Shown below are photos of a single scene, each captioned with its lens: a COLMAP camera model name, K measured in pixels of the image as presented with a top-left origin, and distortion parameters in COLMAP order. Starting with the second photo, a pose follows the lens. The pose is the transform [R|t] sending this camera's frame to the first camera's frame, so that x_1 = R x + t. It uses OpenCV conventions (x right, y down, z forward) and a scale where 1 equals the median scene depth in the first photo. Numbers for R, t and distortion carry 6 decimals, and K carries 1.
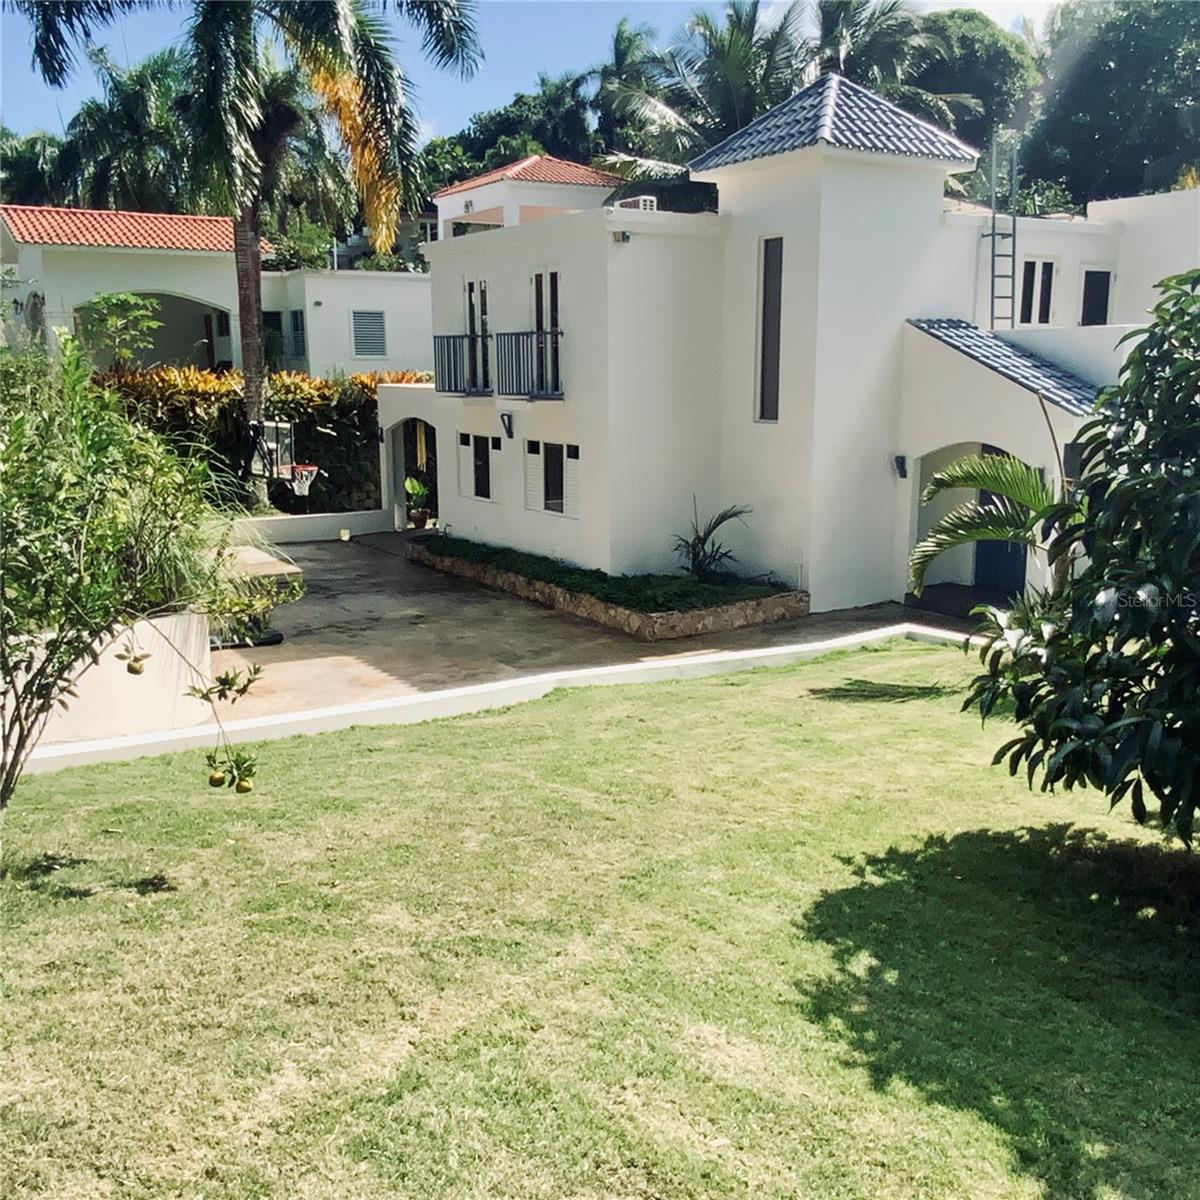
lens RADIAL K [[1255.1, 0, 600.0], [0, 1255.1, 600.0], [0, 0, 1]] dist [0.059446, -0.140823]
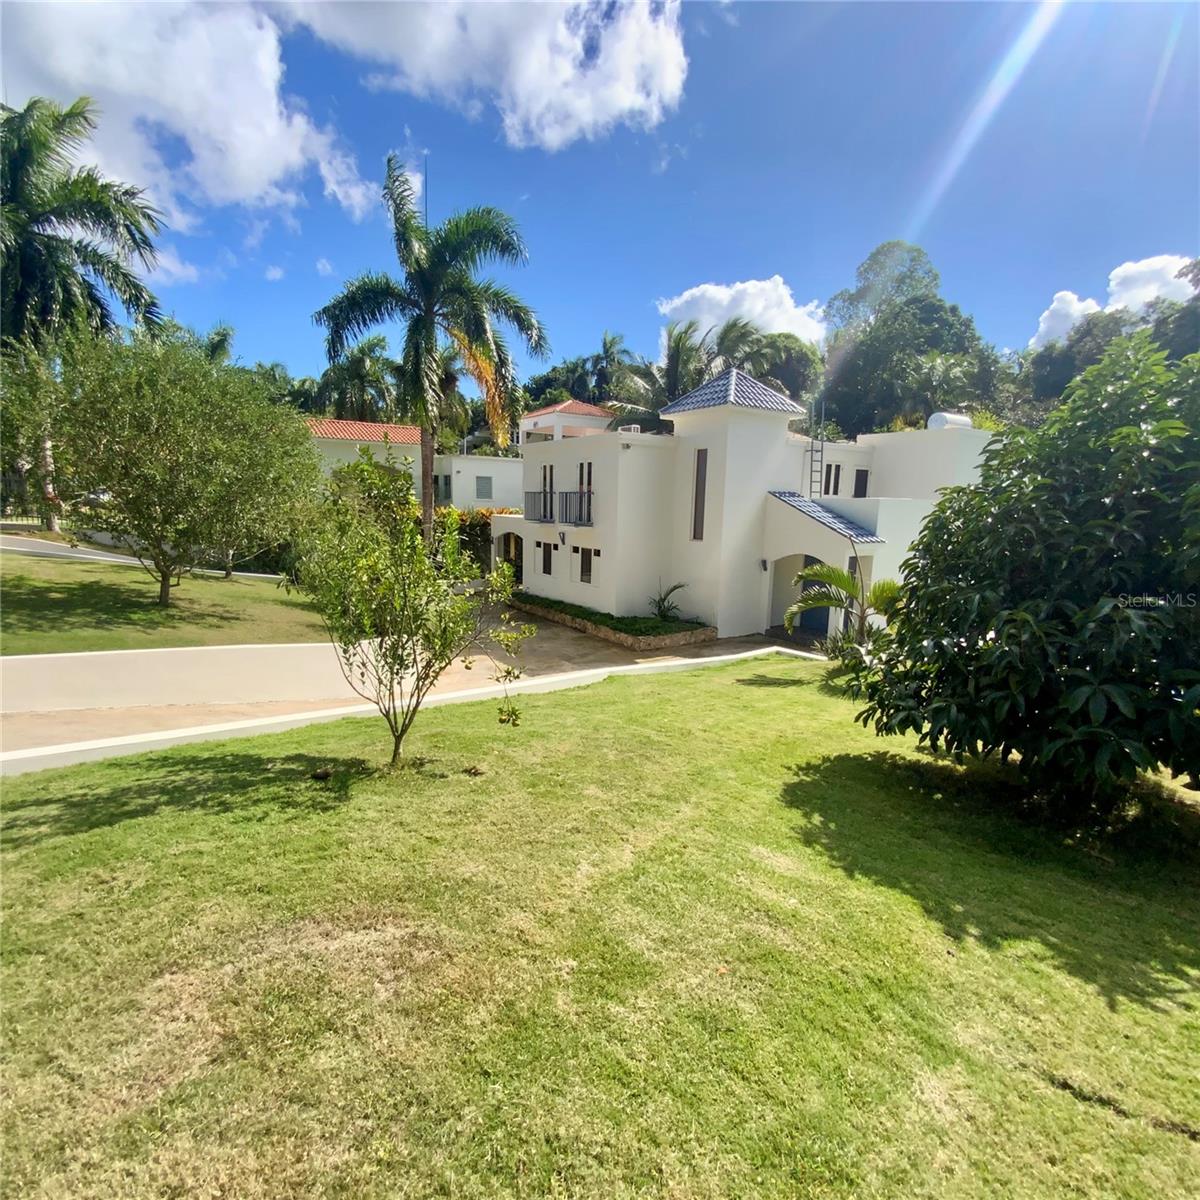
lens RADIAL K [[653.4, 0, 590.0], [0, 653.4, 604.6], [0, 0, 1]] dist [0.002412, -0.027801]
pose [[0.999623, 0.025866, 0.009205, -0.041010], [-0.025566, 0.999182, -0.031331, -0.005029], [-0.010008, 0.031084, 0.999467, -0.018919]]
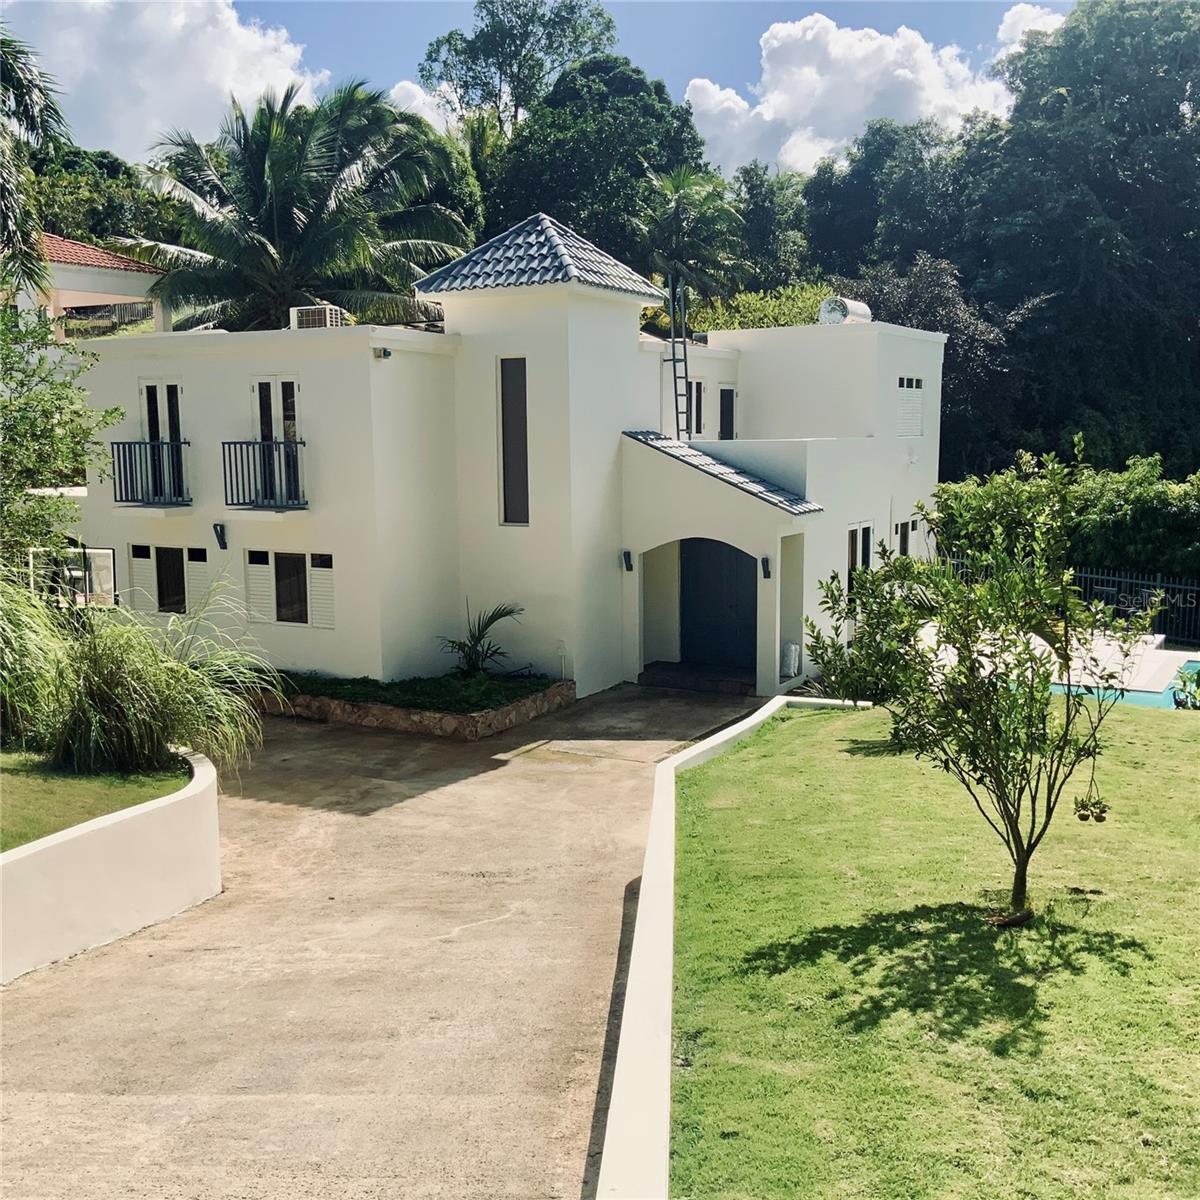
lens RADIAL K [[1354.4, 0, 598.4], [0, 1354.4, 593.2], [0, 0, 1]] dist [0.029459, -0.082505]
pose [[0.863906, -0.060329, 0.500028, -0.379007], [0.094676, 0.994554, -0.043579, -0.026661], [-0.494675, 0.084989, 0.864912, -0.028442]]
